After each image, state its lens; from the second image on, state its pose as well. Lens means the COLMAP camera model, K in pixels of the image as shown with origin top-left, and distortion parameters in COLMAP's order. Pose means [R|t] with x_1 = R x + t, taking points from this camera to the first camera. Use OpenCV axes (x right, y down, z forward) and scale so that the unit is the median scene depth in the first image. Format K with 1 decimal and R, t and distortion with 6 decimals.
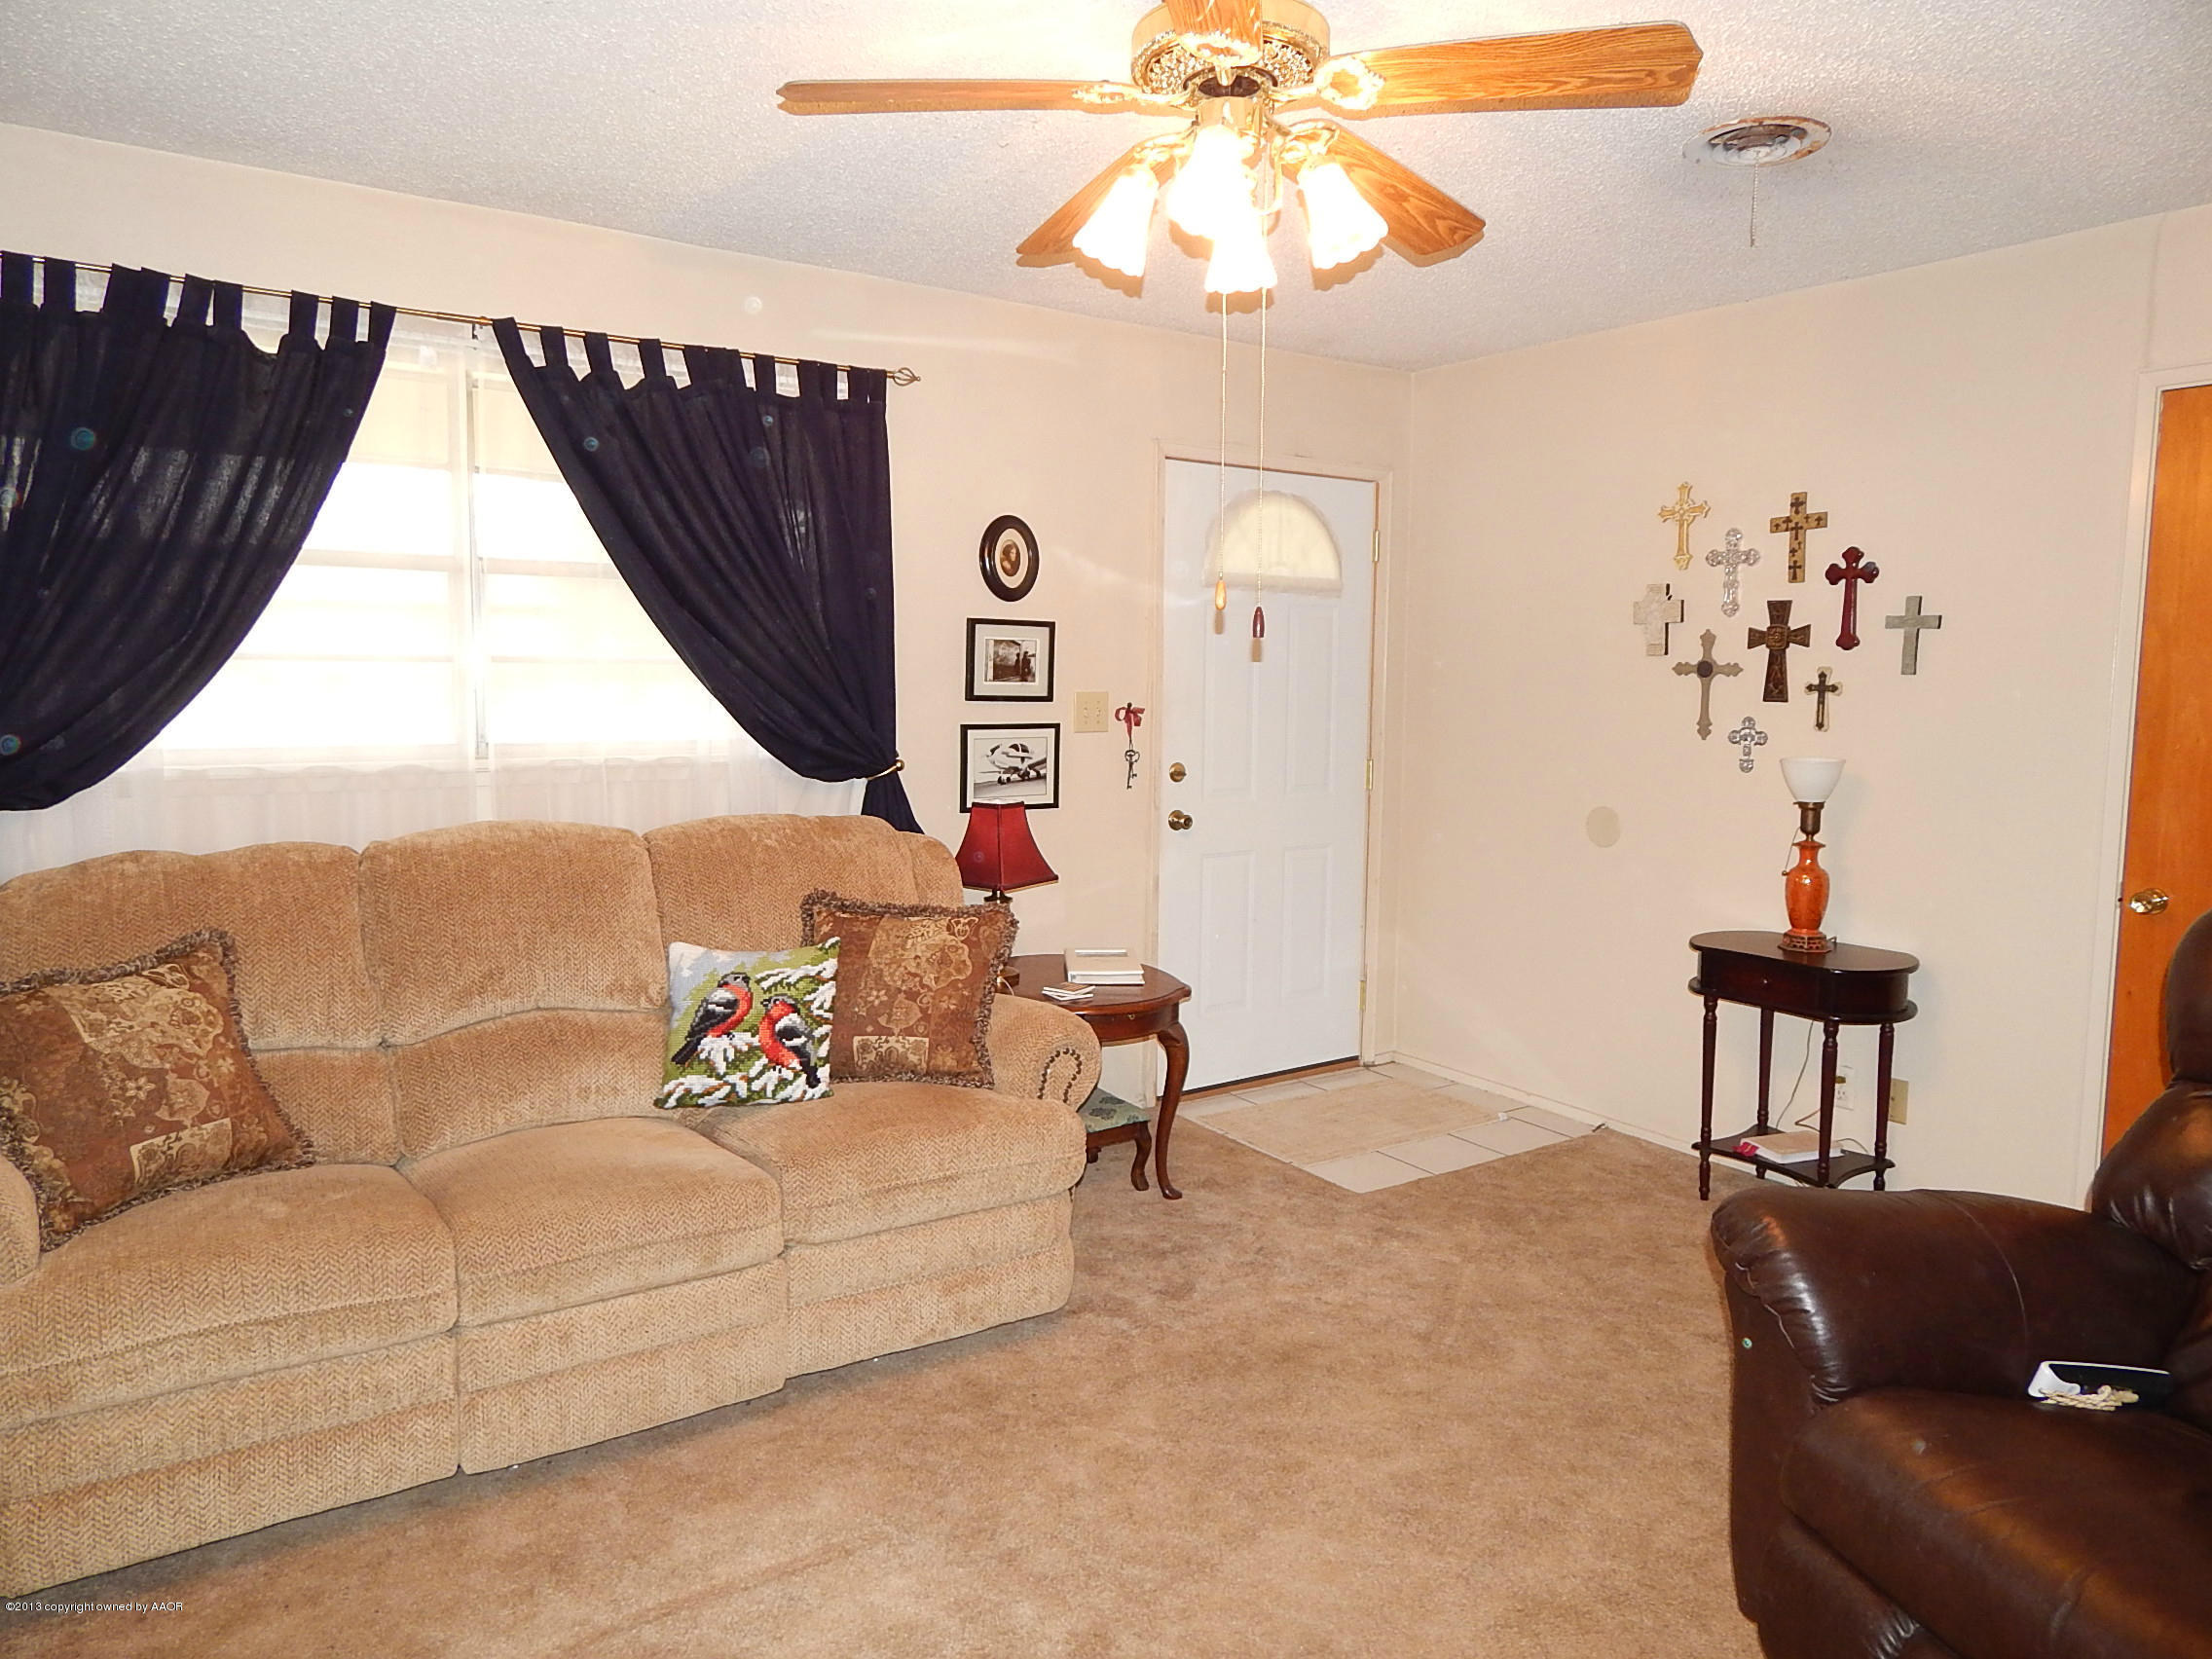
lens RADIAL K [[1440.9, 0, 1113.8], [0, 1440.9, 823.8], [0, 0, 1]] dist [0.004709, -0.005996]
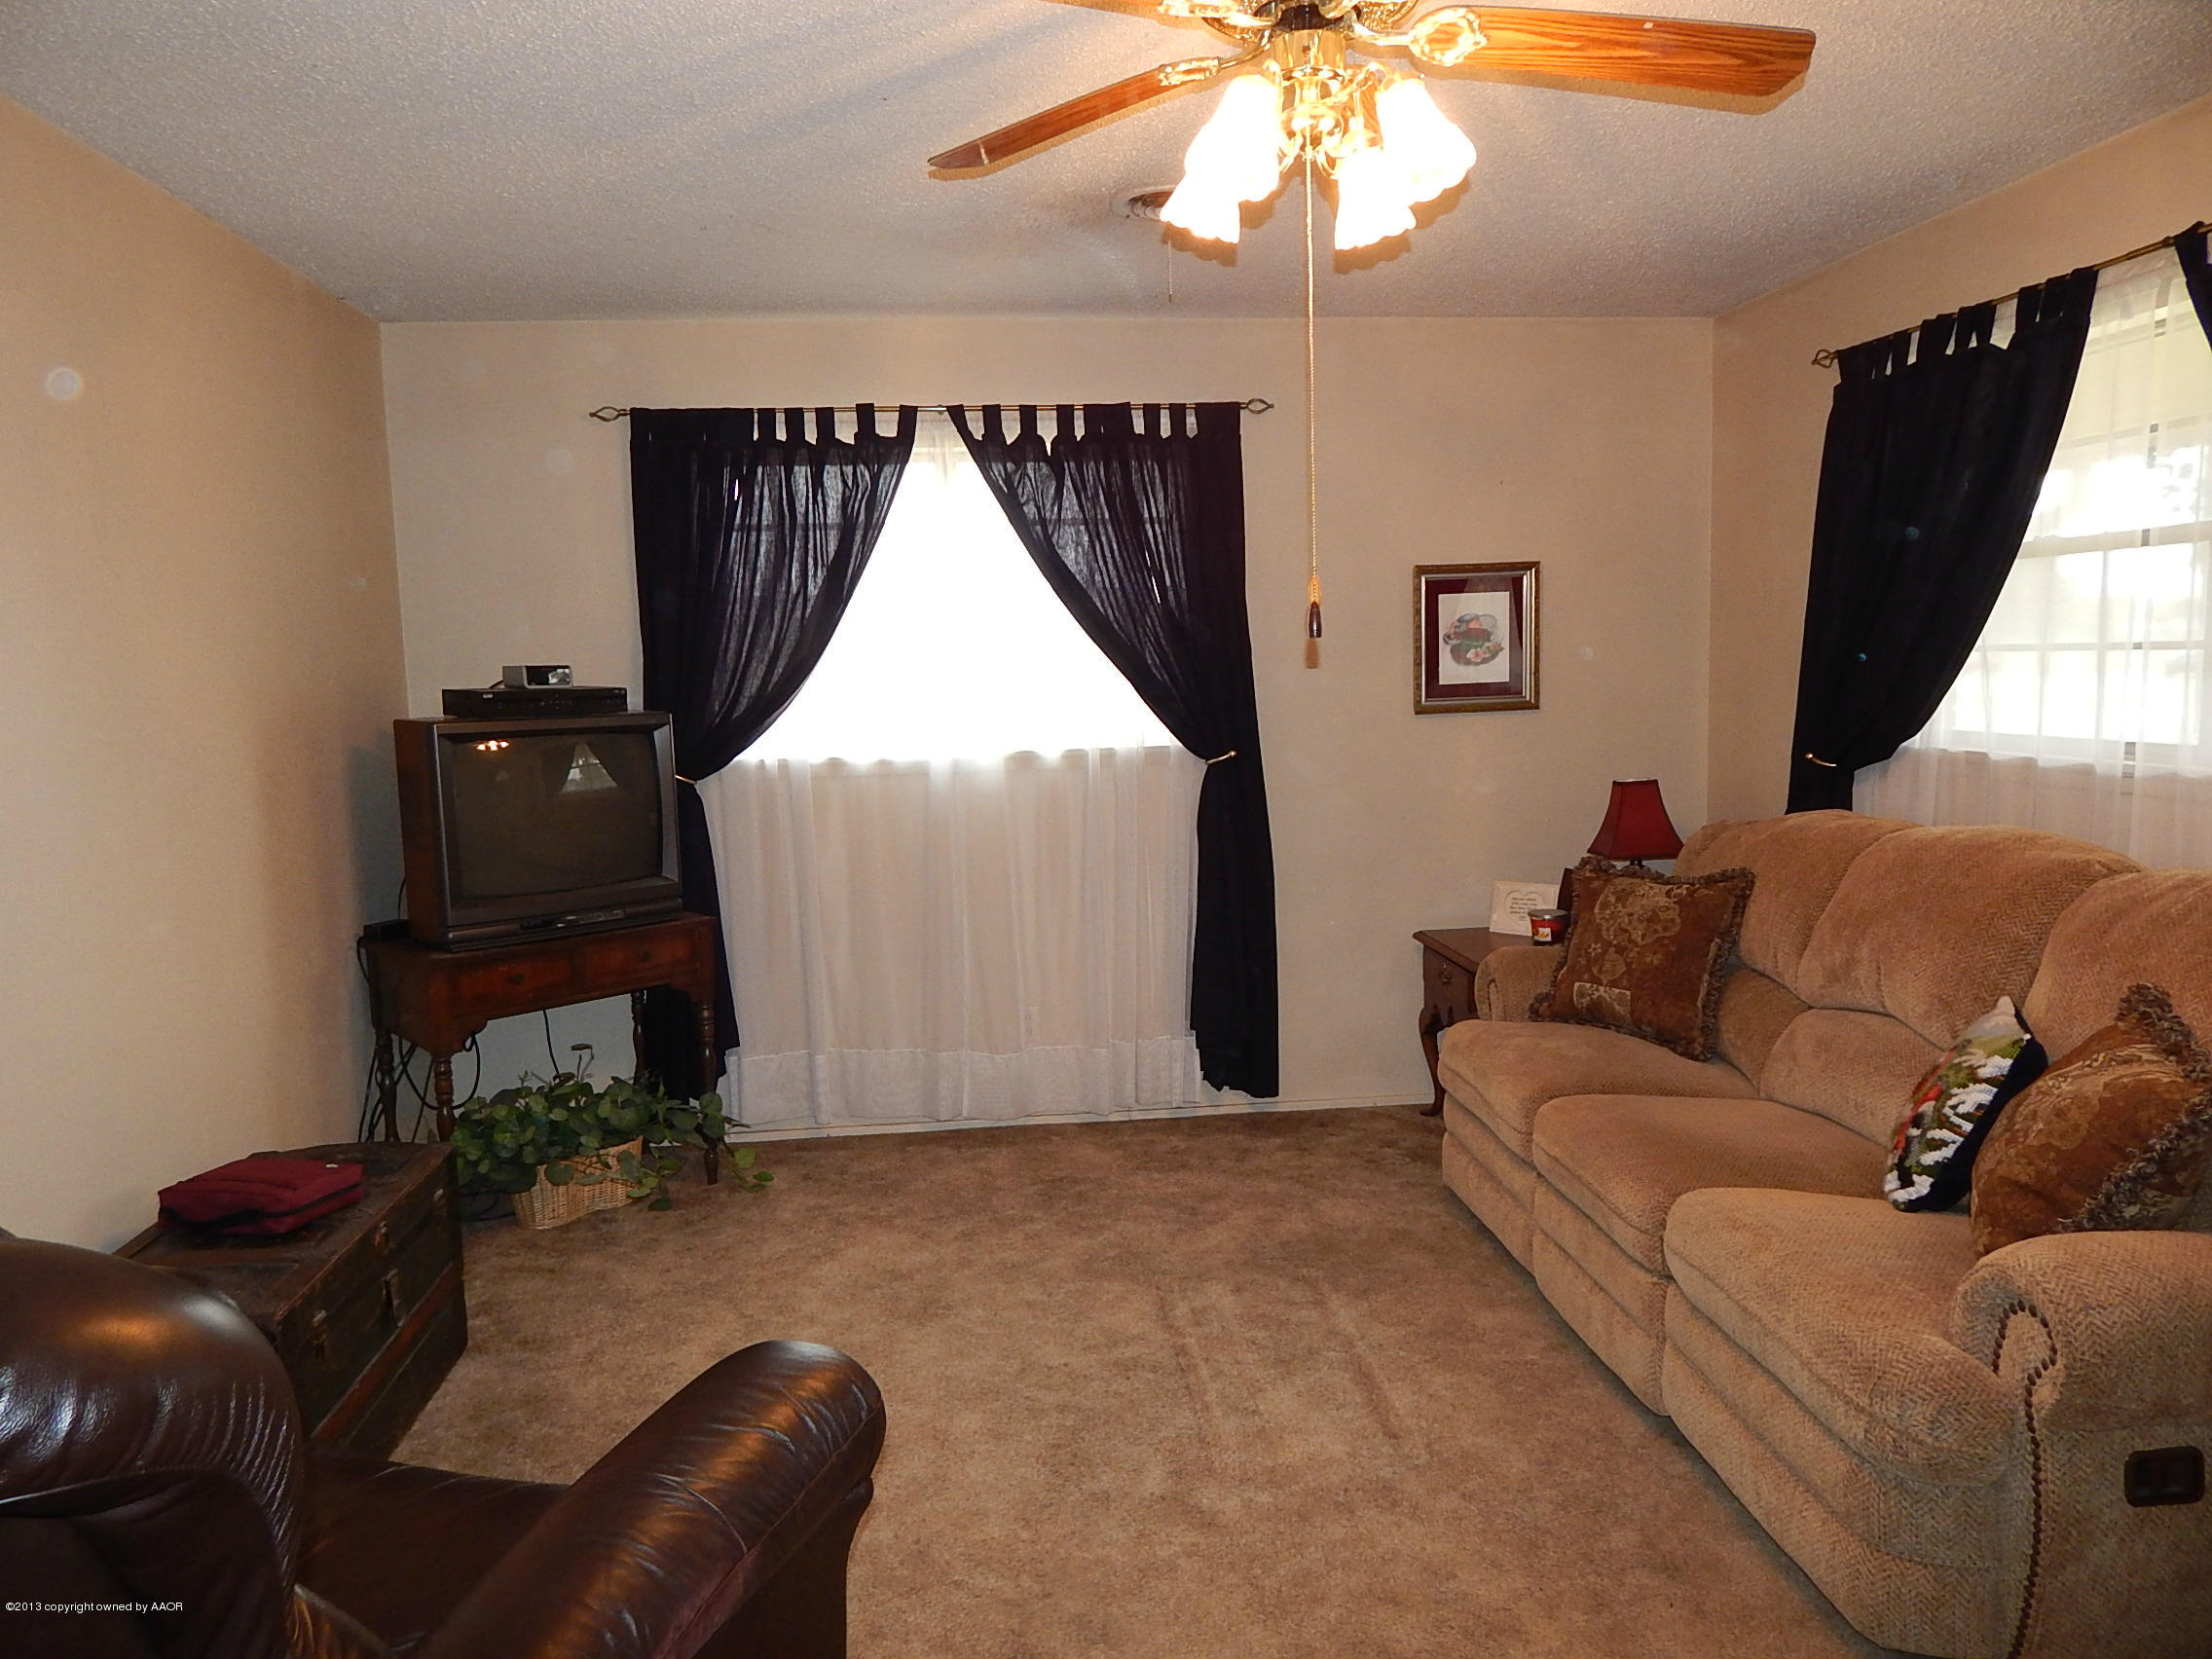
lens RADIAL K [[1440.9, 0, 1100.8], [0, 1440.9, 823.3], [0, 0, 1]] dist [0.004709, -0.005996]
pose [[-0.482292, 0.095878, -0.870748, 0.766761], [-0.072207, 0.986259, 0.148591, -0.116813], [0.873030, 0.134538, -0.468742, 1.097011]]
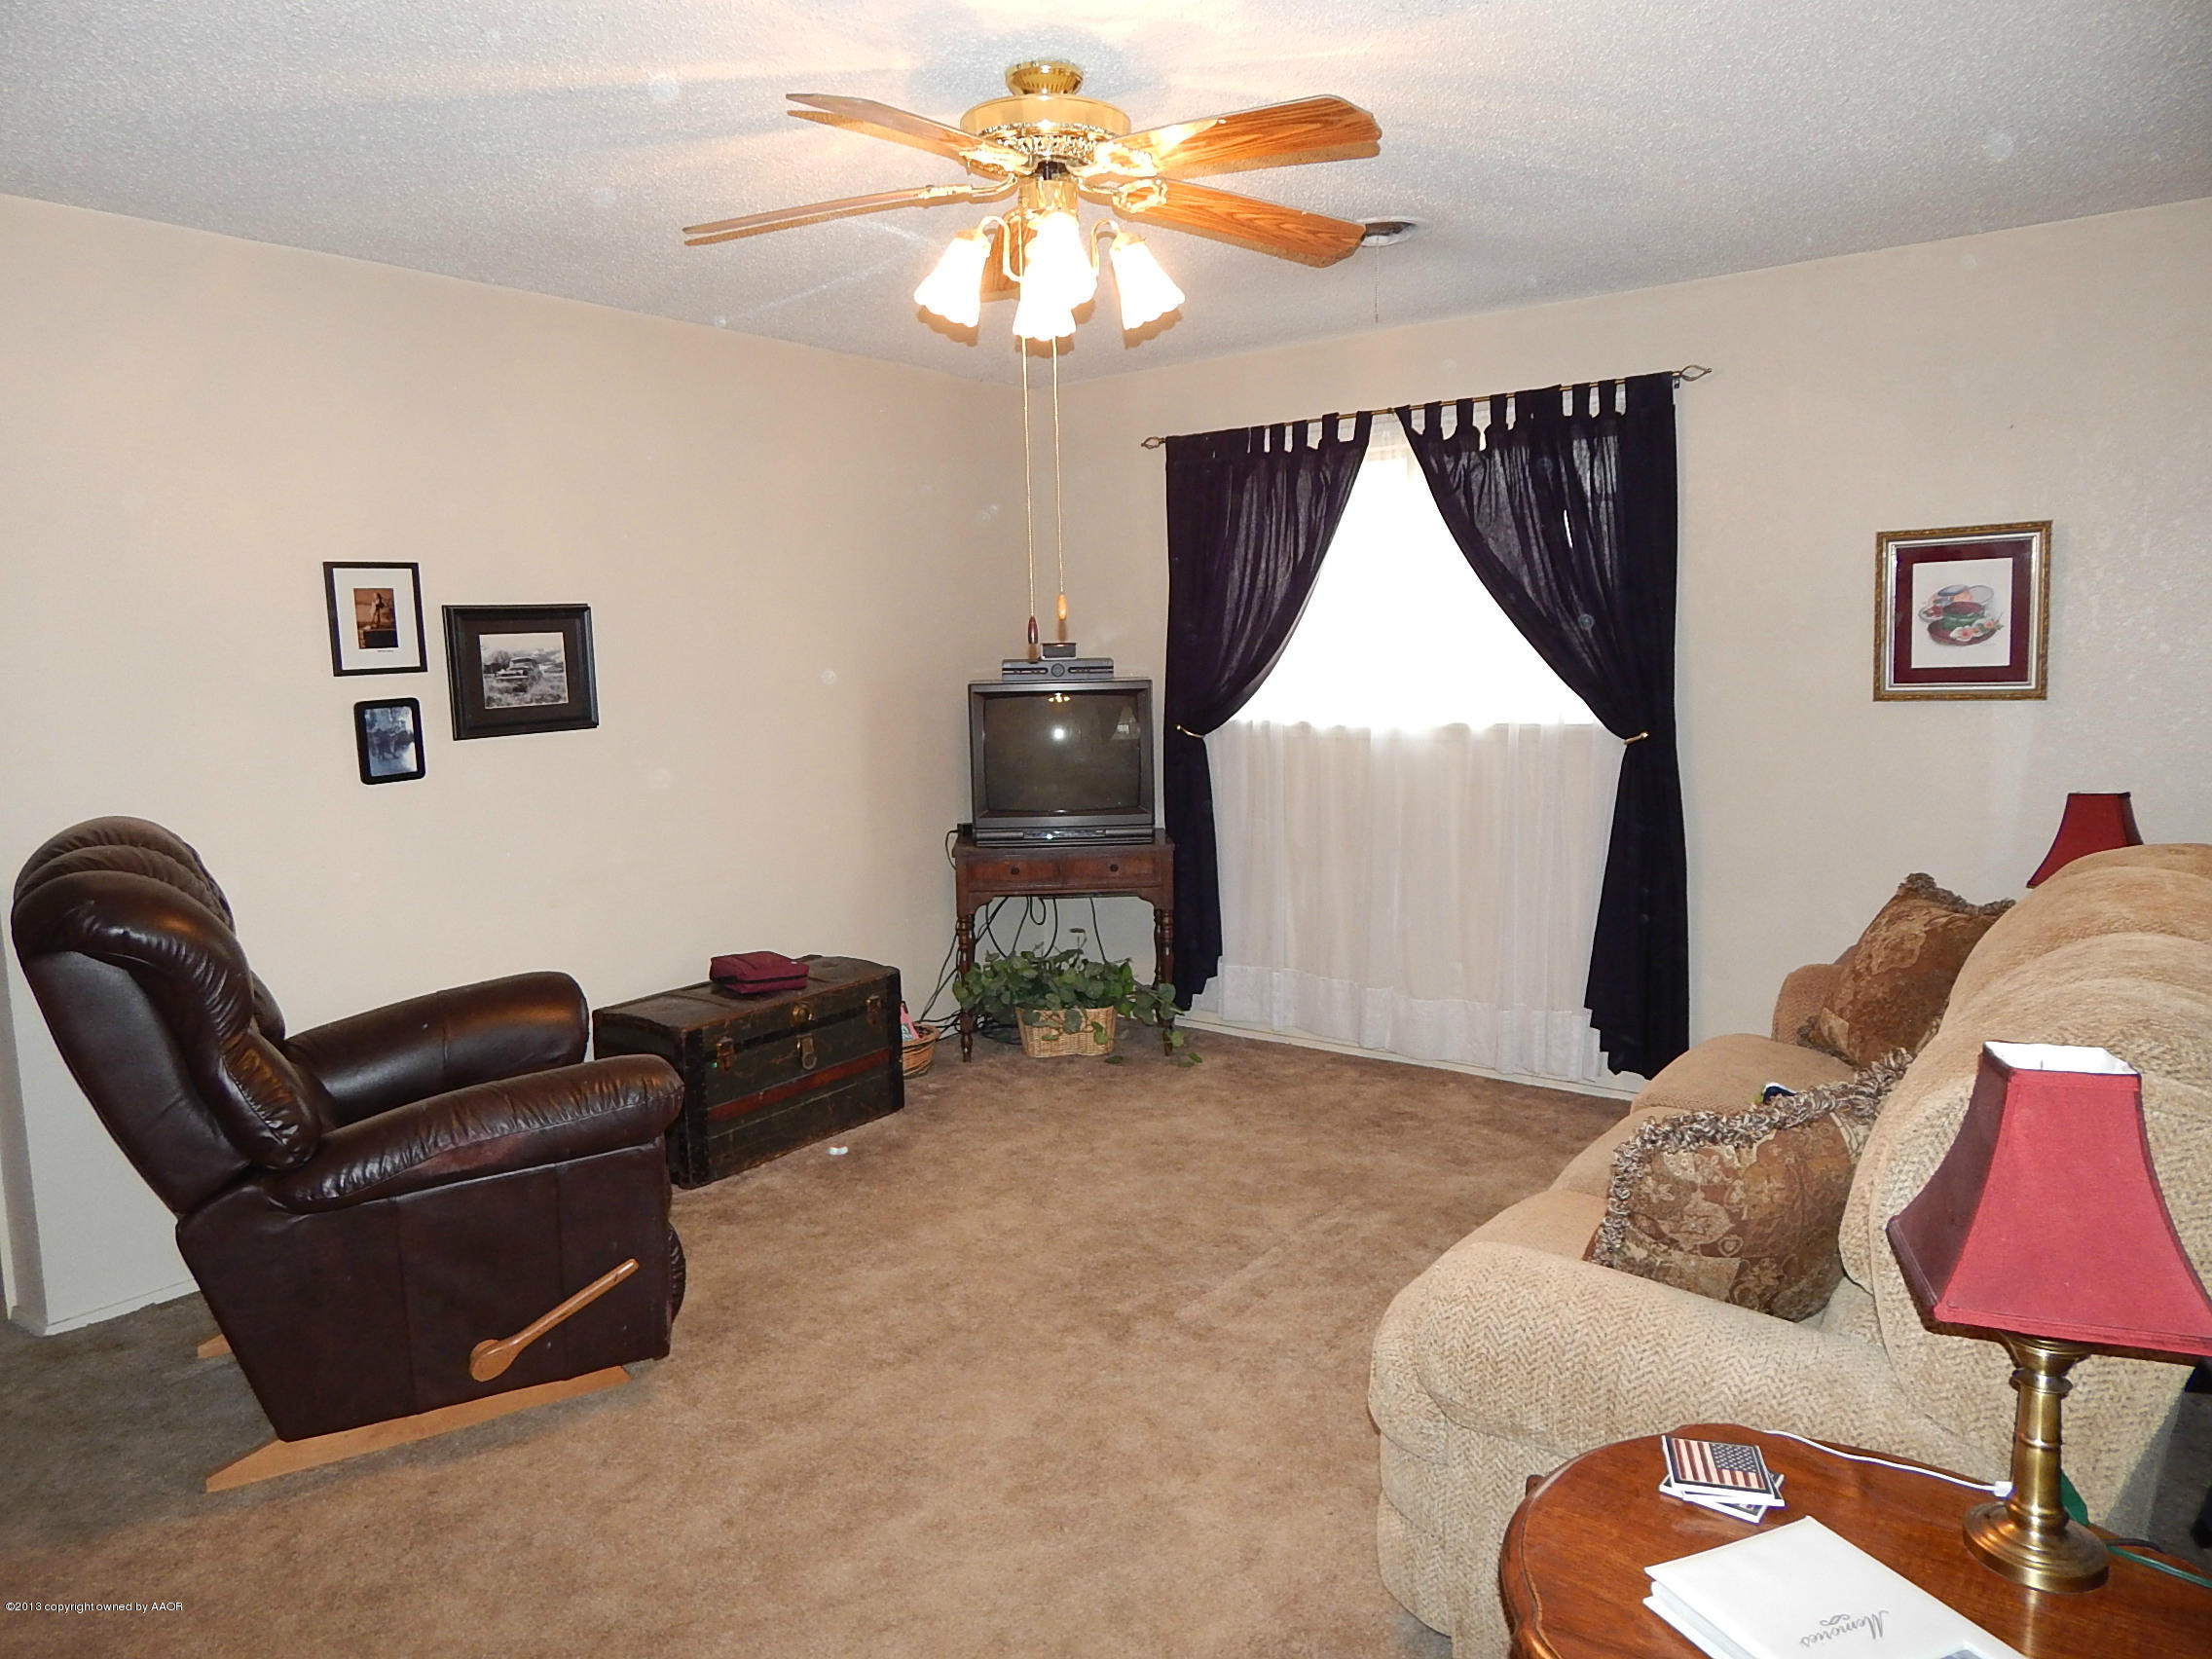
lens RADIAL K [[1440.9, 0, 1100.4], [0, 1440.9, 826.4], [0, 0, 1]] dist [0.004709, -0.005996]
pose [[-0.947095, 0.050962, -0.316880, 0.345538], [-0.021066, 0.975314, 0.219816, -0.203243], [0.320260, 0.214862, -0.922642, 1.758235]]
